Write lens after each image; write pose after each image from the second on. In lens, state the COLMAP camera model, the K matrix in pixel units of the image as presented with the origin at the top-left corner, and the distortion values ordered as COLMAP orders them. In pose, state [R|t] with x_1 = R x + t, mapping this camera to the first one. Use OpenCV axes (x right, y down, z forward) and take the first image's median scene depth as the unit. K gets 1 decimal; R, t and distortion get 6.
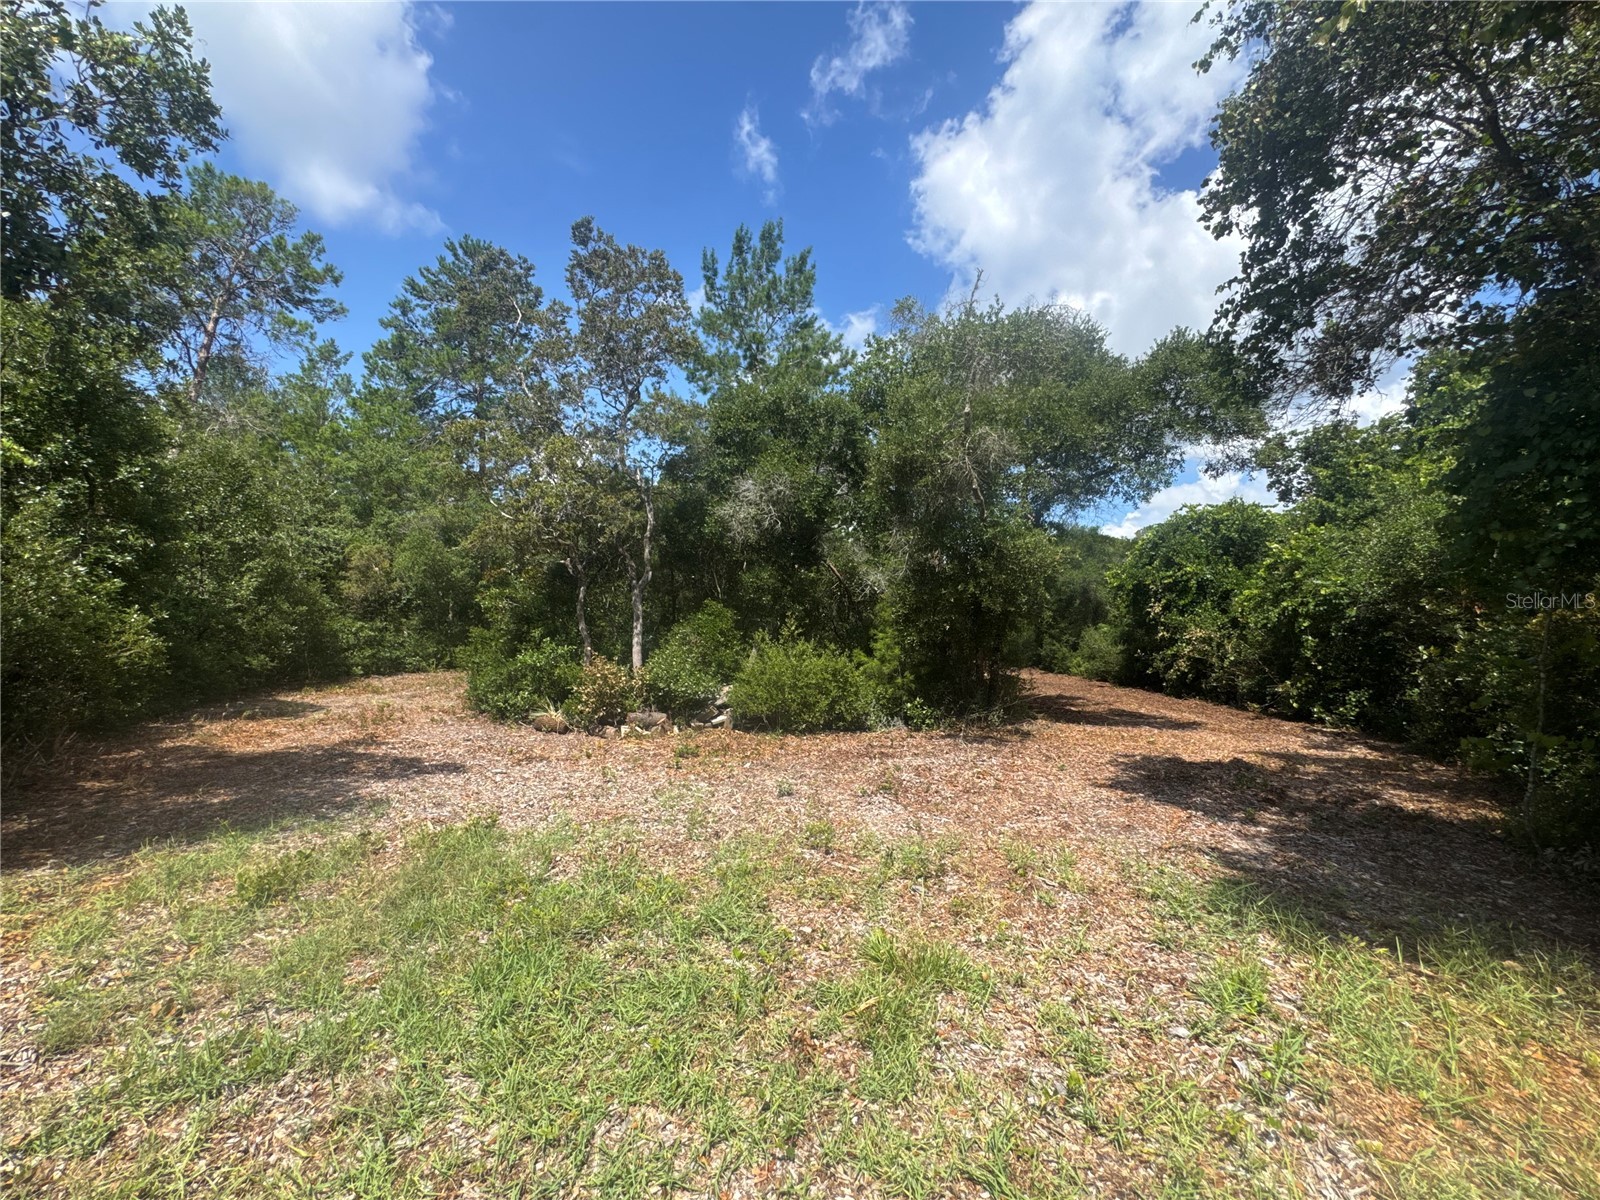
lens RADIAL K [[639.9, 0, 800.0], [0, 639.9, 600.0], [0, 0, 1]] dist [0.000705, 0.000038]
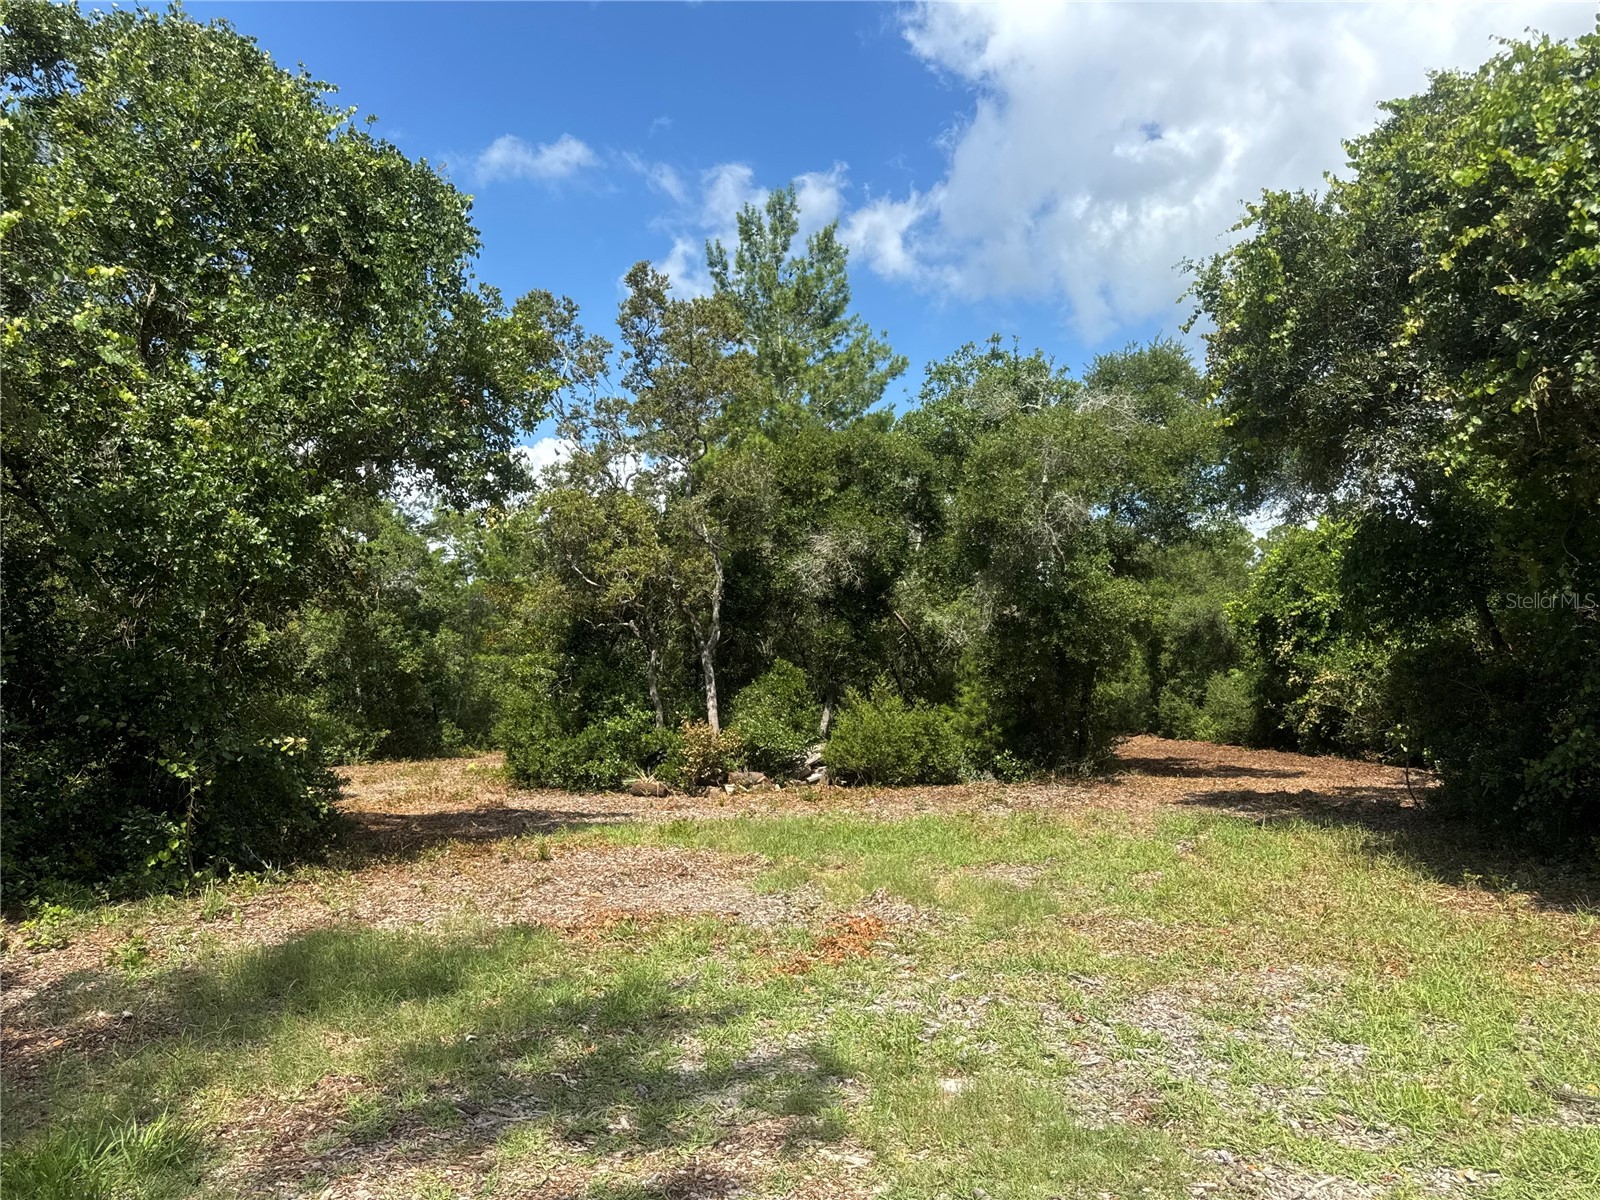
lens RADIAL K [[1123.3, 0, 805.8], [0, 1123.3, 599.4], [0, 0, 1]] dist [0.077897, -0.087973]
pose [[0.998224, -0.032464, 0.049951, -0.211072], [0.034518, 0.998571, -0.040809, -0.021583], [-0.048555, 0.042461, 0.997918, -0.758520]]
